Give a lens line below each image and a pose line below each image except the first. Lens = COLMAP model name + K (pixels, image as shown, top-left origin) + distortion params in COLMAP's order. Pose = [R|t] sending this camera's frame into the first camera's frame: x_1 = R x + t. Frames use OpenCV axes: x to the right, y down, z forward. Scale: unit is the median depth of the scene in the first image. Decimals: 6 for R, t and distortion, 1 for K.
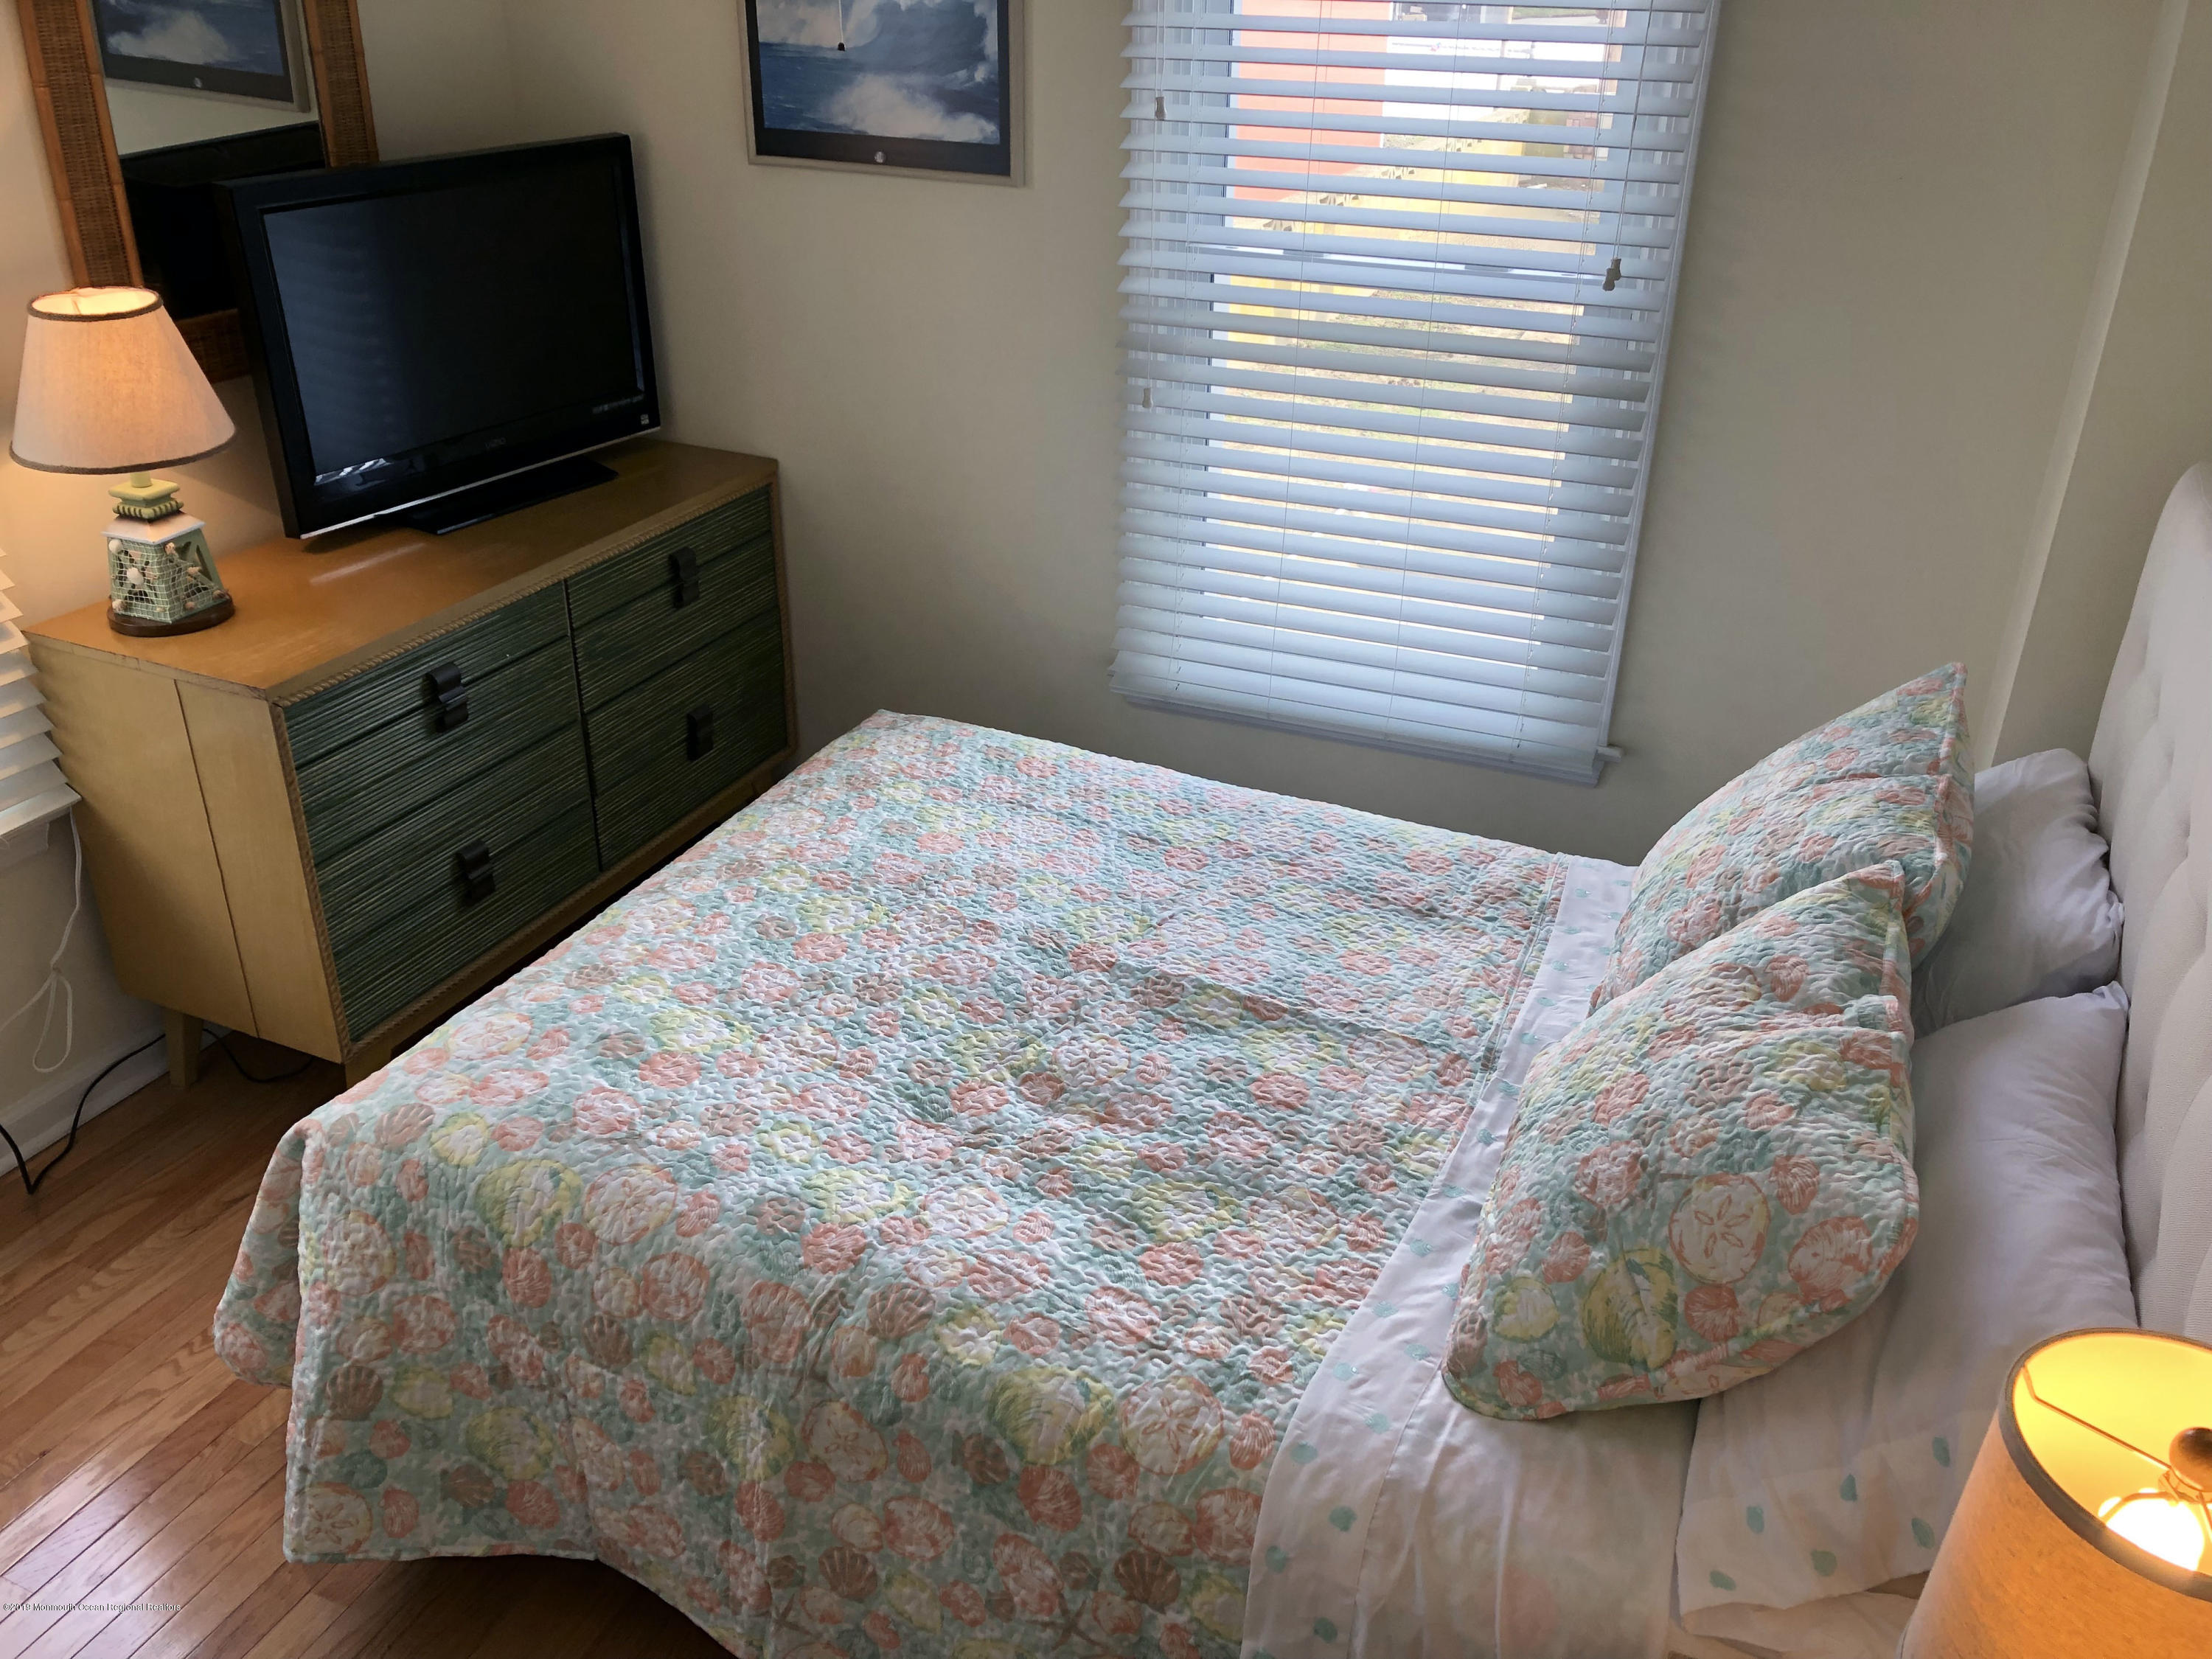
lens RADIAL K [[1815.5, 0, 1122.3], [0, 1815.5, 827.9], [0, 0, 1]] dist [0.036902, -0.025461]
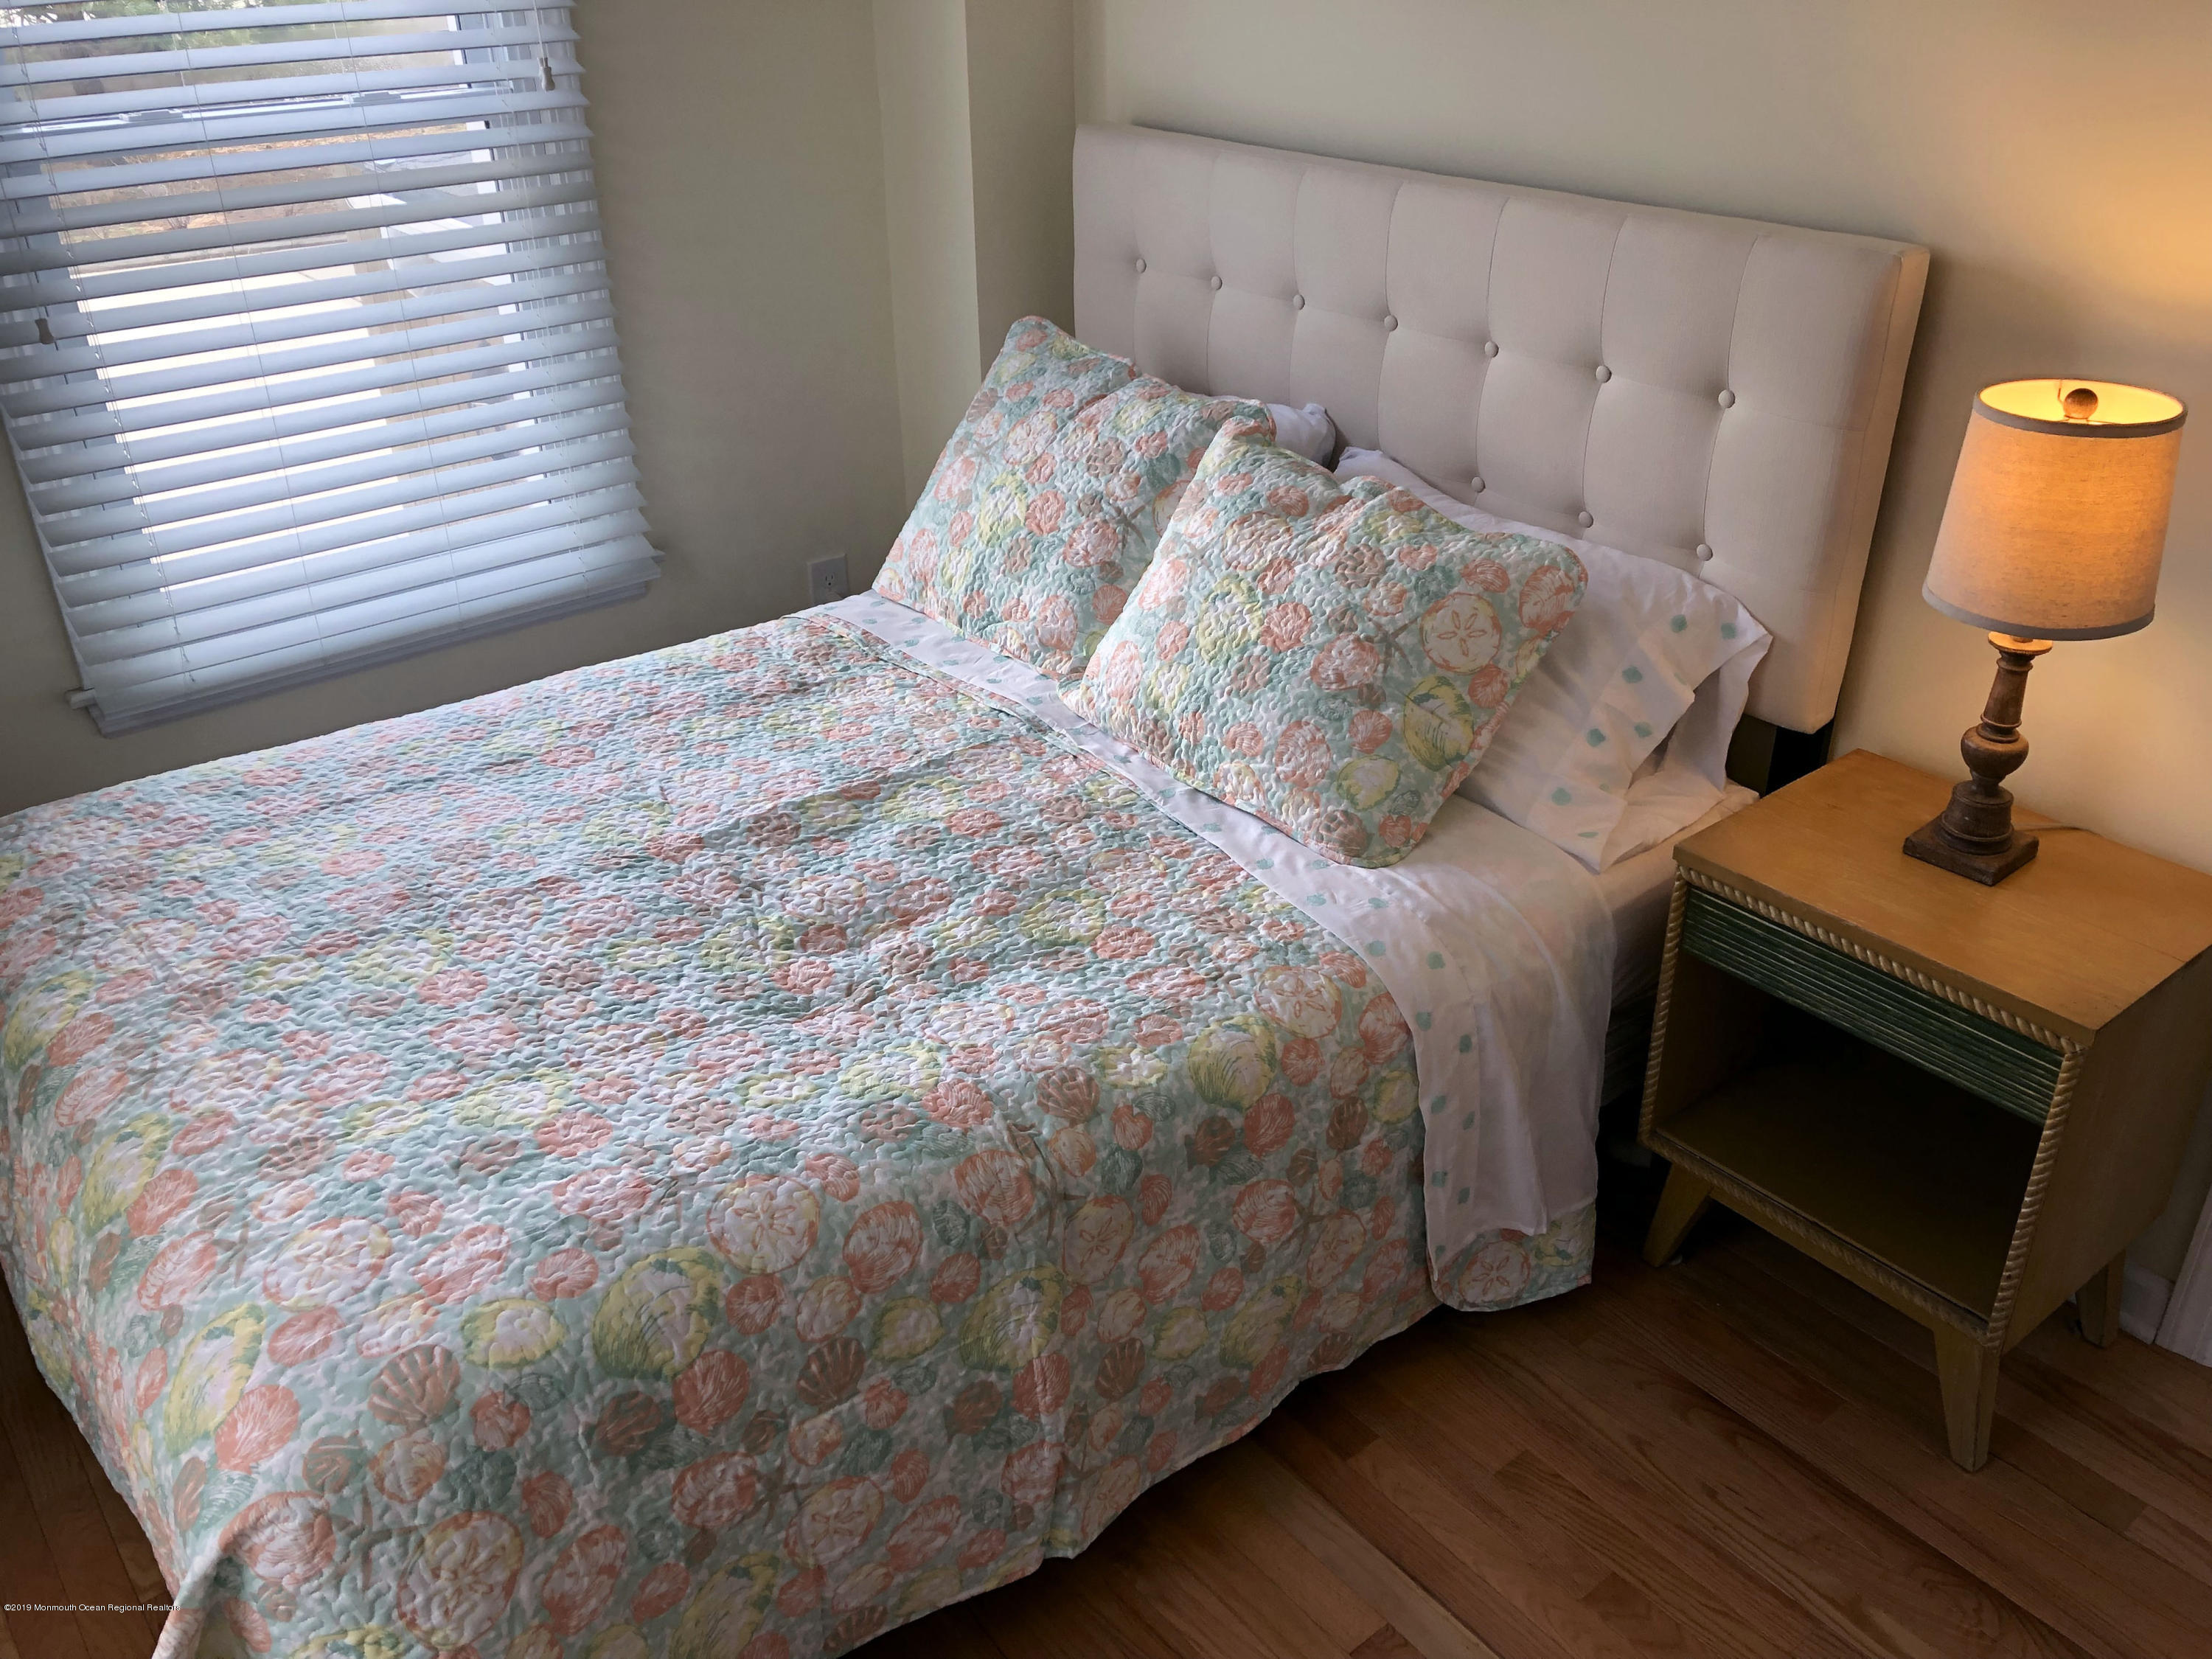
lens RADIAL K [[1815.5, 0, 1127.5], [0, 1815.5, 835.0], [0, 0, 1]] dist [0.036902, -0.025461]
pose [[0.444465, -0.443484, 0.778314, -0.720063], [0.418971, 0.870879, 0.256969, -0.083833], [-0.791779, 0.211877, 0.572883, 0.345278]]
